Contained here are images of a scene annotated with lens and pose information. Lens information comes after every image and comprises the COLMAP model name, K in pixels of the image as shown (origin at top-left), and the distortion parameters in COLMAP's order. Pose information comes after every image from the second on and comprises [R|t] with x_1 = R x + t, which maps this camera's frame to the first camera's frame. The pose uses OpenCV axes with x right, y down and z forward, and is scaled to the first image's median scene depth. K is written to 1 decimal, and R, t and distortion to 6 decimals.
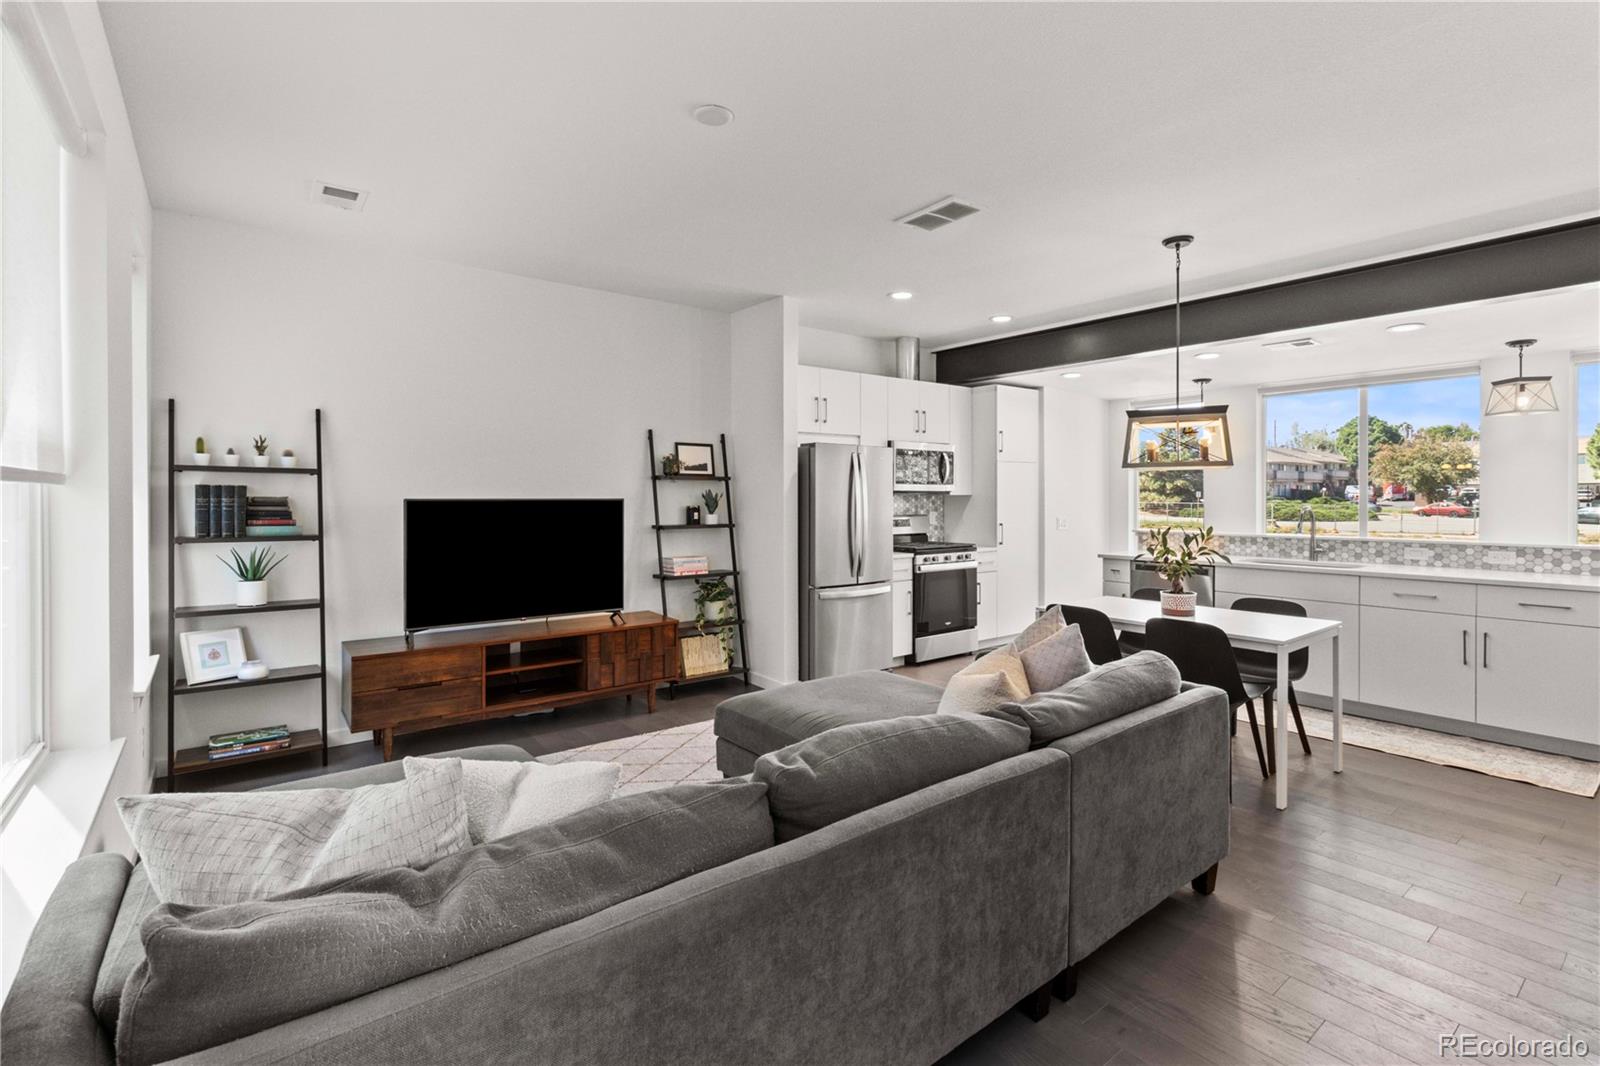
lens RADIAL K [[728.6, 0, 807.5], [0, 728.6, 499.7], [0, 0, 1]] dist [0.001484, 0.000408]
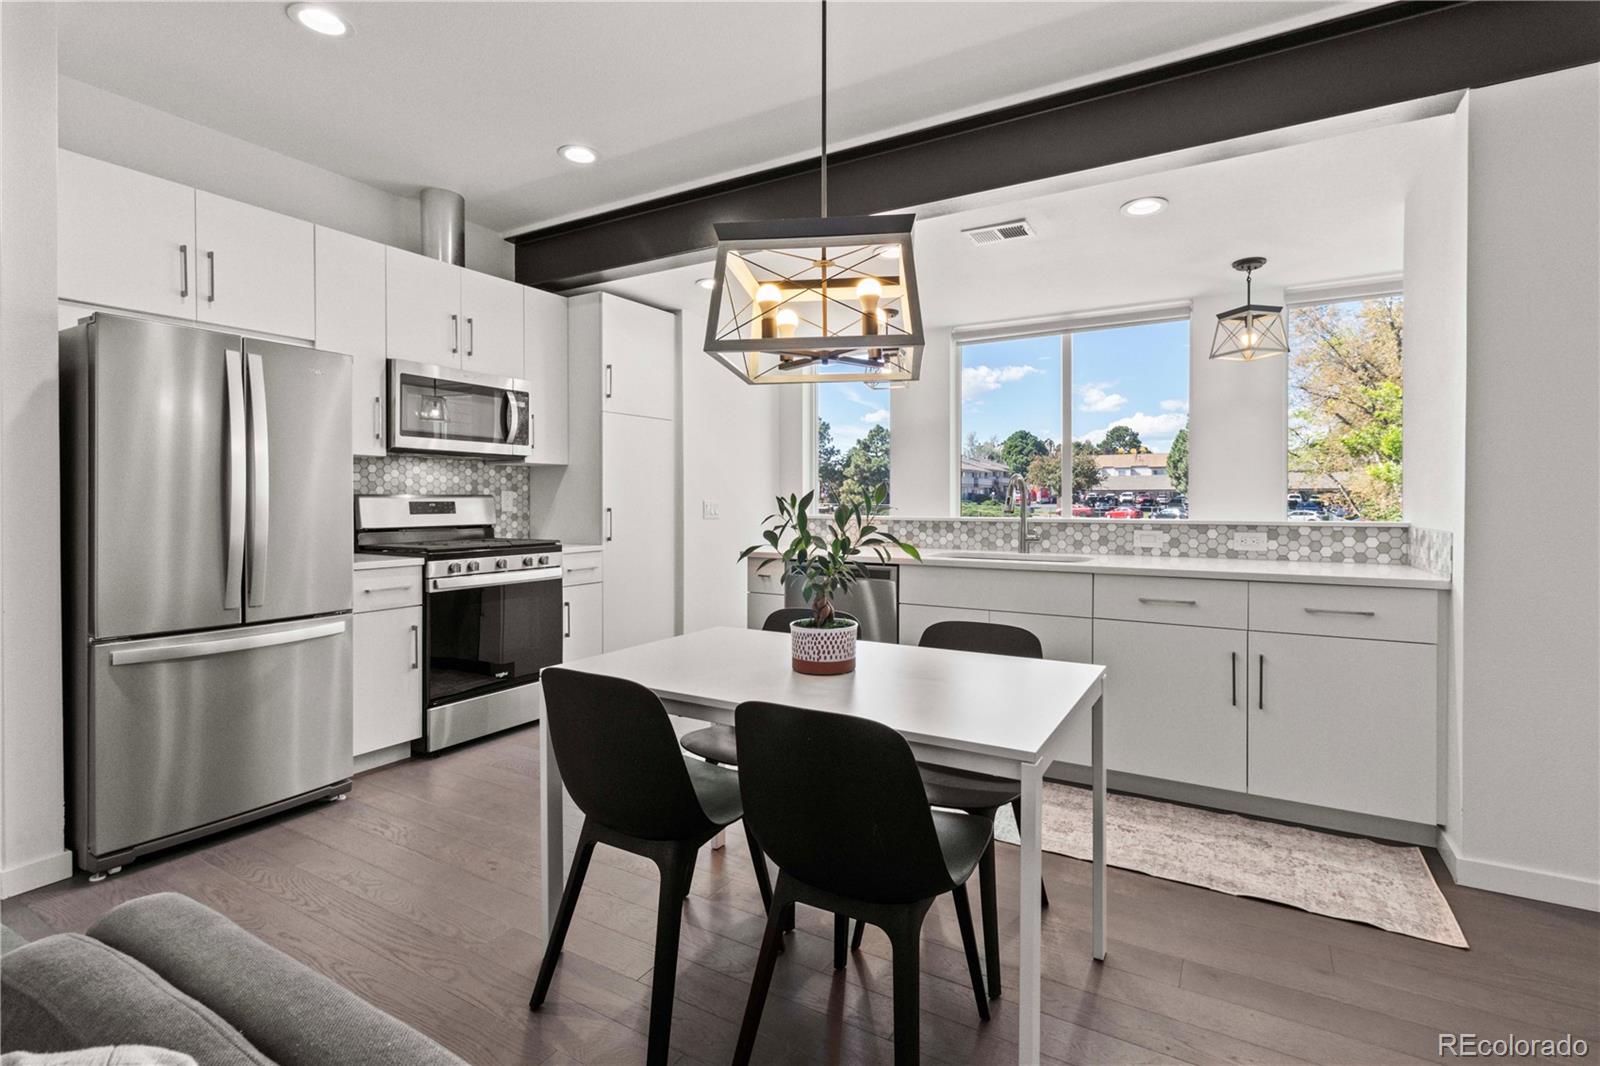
lens RADIAL K [[744.4, 0, 811.0], [0, 744.4, 506.4], [0, 0, 1]] dist [-0.000512, 0.000347]
pose [[0.929407, -0.001022, 0.369056, 0.235023], [-0.000509, 0.999992, 0.004051, 0.035524], [-0.369057, -0.003953, 0.929398, 0.402108]]
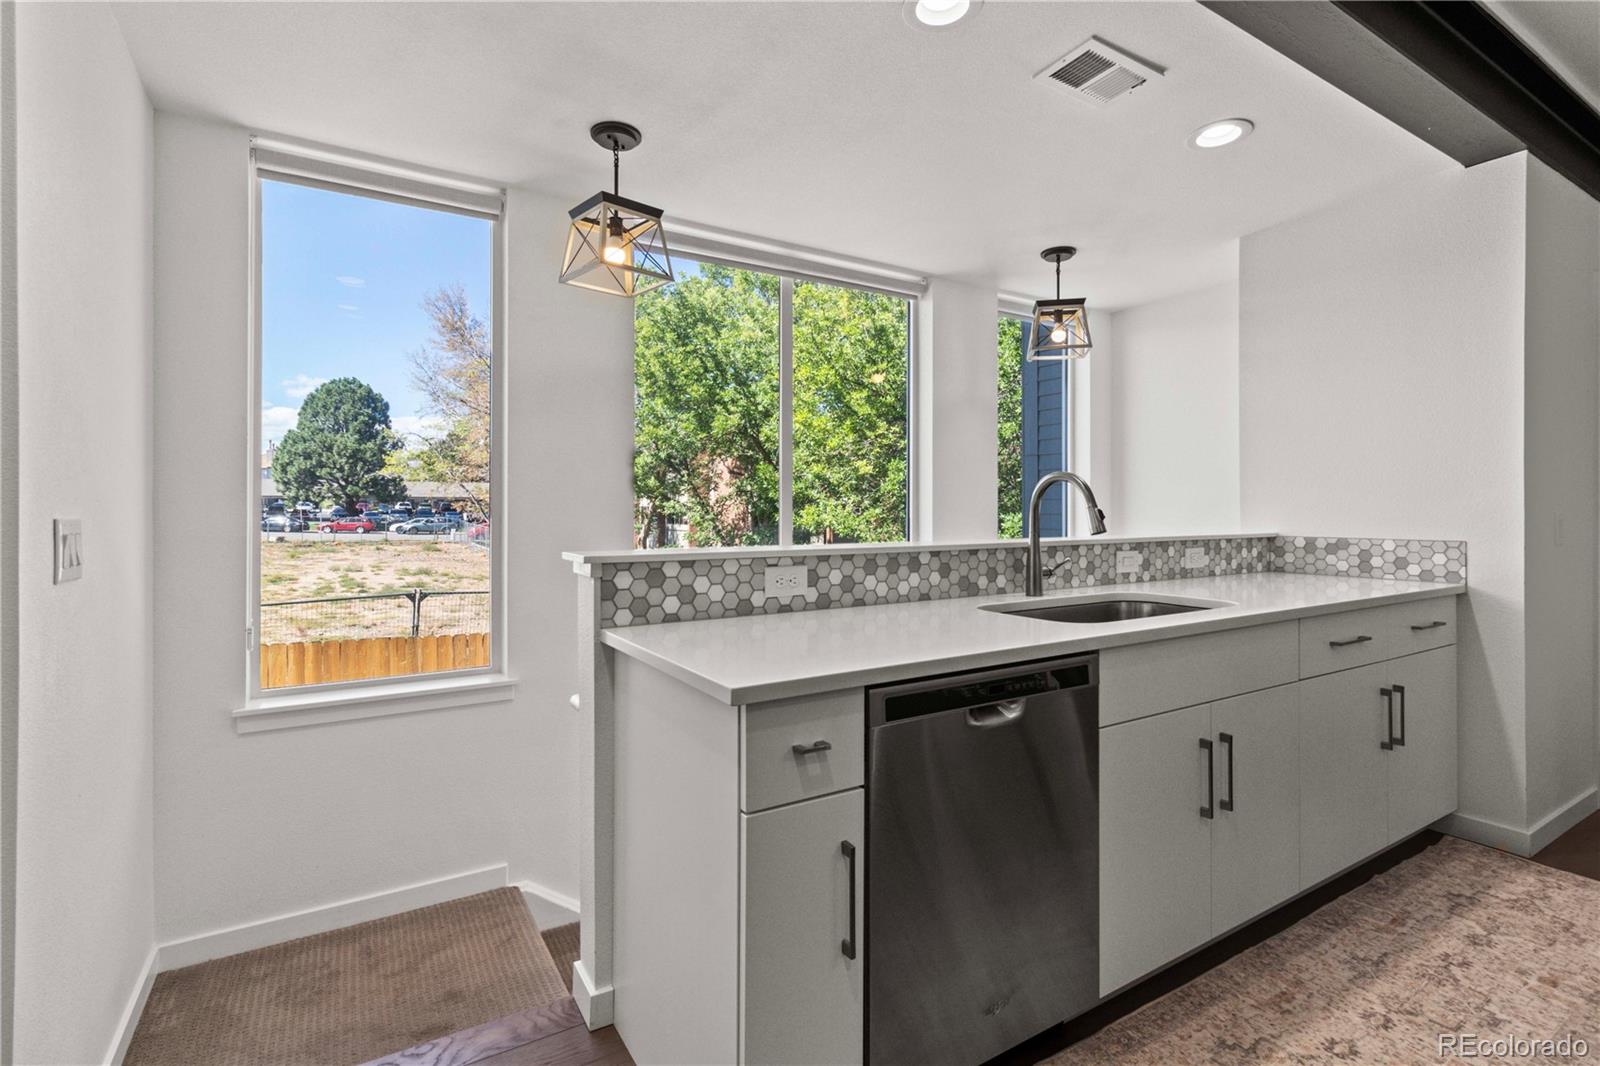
lens RADIAL K [[751.8, 0, 861.8], [0, 751.8, 503.6], [0, 0, 1]] dist [-0.002874, -0.000113]
pose [[0.088594, 0.004251, 0.996059, 0.220489], [0.002150, 0.999988, -0.004459, 0.028400], [-0.996065, 0.002537, 0.088584, 1.033990]]
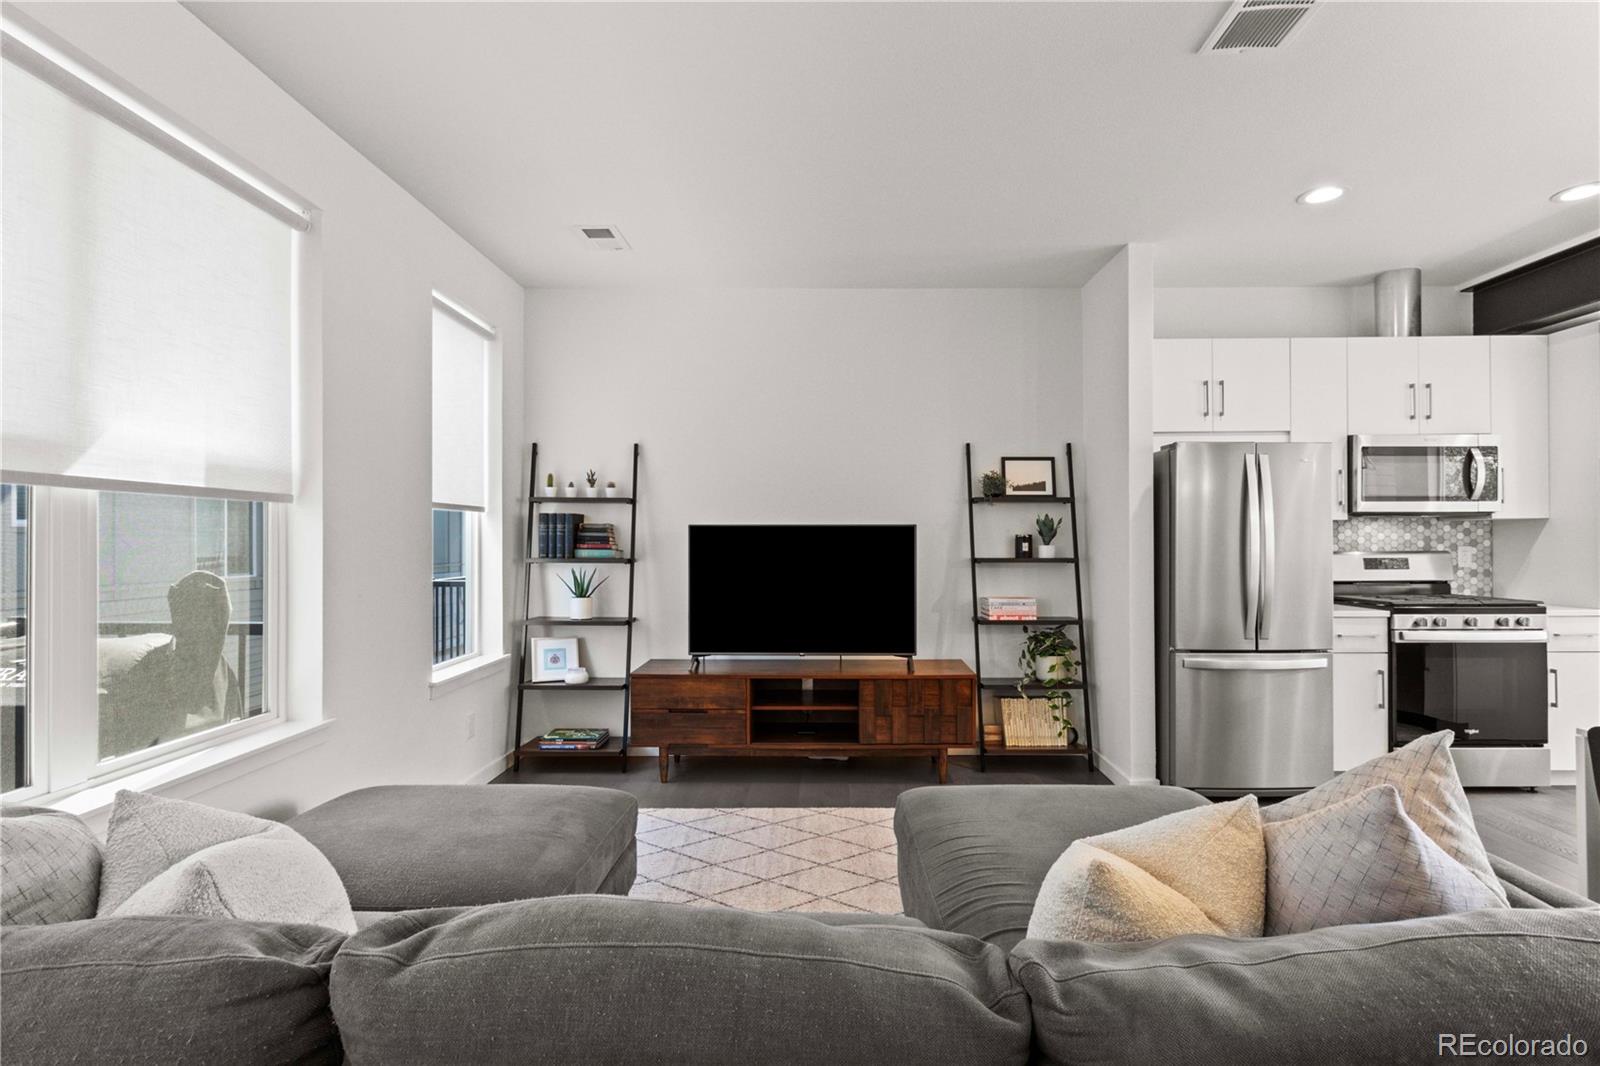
lens RADIAL K [[738.8, 0, 829.4], [0, 738.8, 536.4], [0, 0, 1]] dist [0.002767, 0.000329]
pose [[0.787841, -0.004402, -0.615864, 0.176429], [-0.000693, 0.999967, -0.008034, 0.017256], [0.615879, 0.006756, 0.787812, 0.228097]]
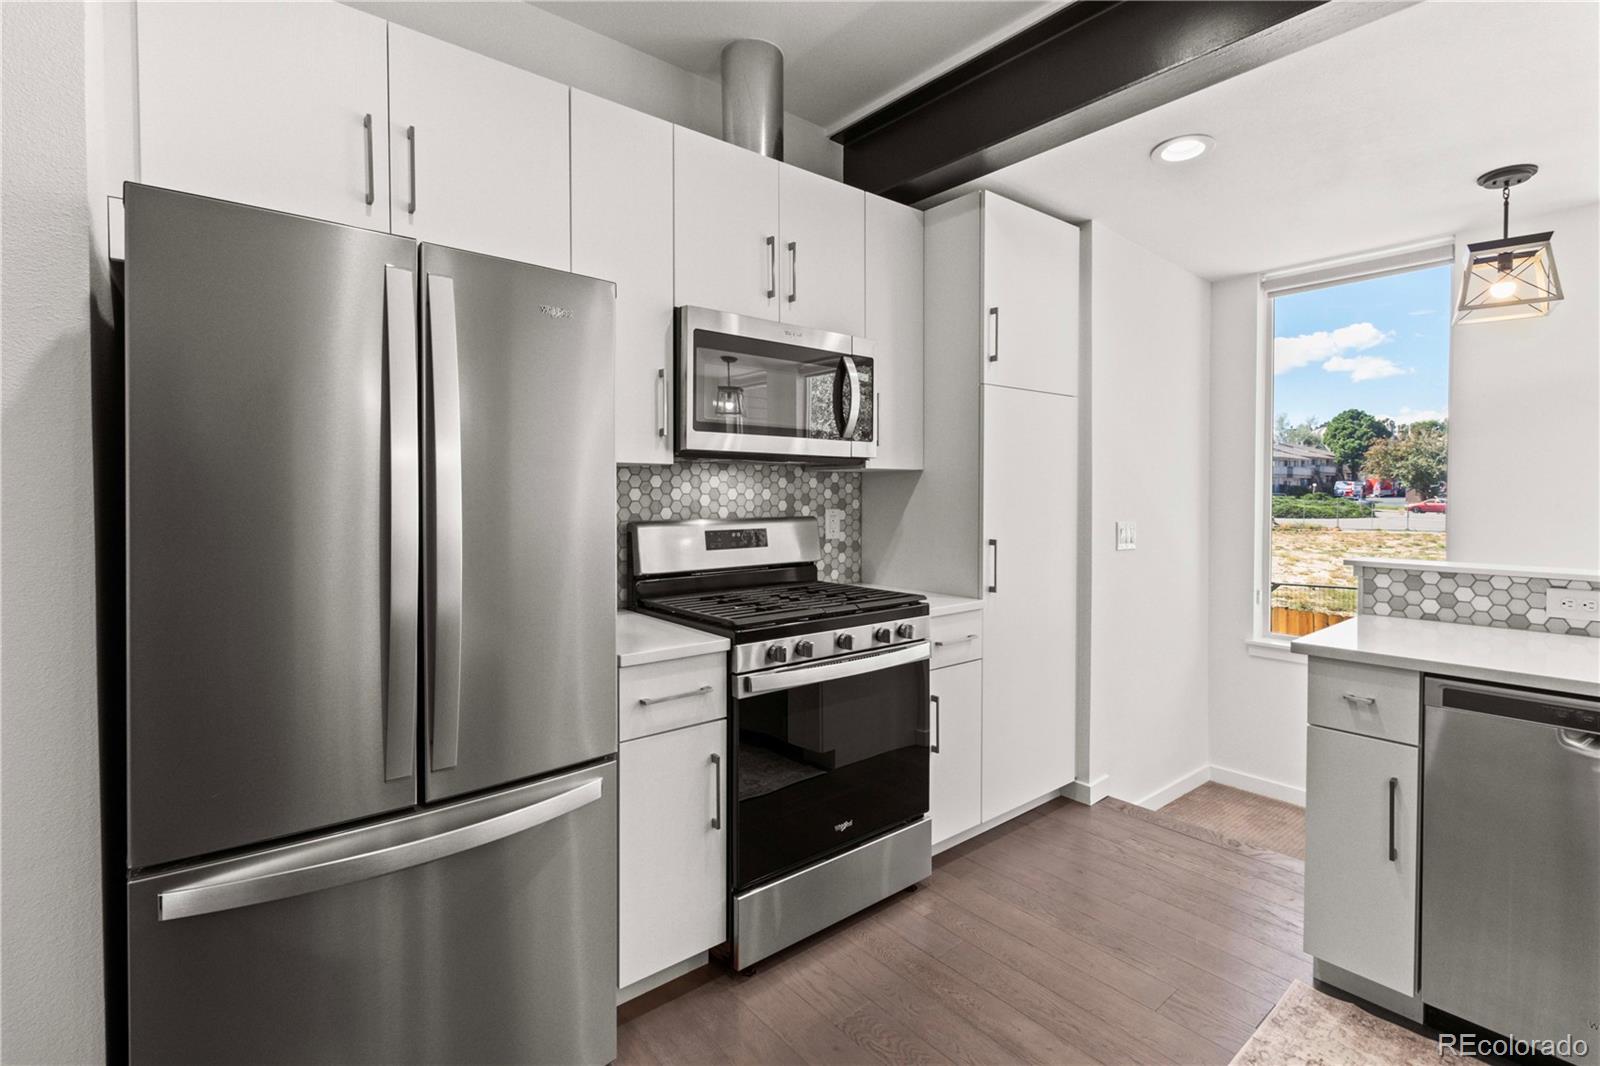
lens RADIAL K [[744.4, 0, 811.0], [0, 744.4, 506.4], [0, 0, 1]] dist [-0.000512, 0.000347]
pose [[0.999488, 0.001412, 0.031951, 0.191008], [-0.001895, 0.999884, 0.015104, 0.010668], [-0.031926, -0.015157, 0.999375, 0.742963]]
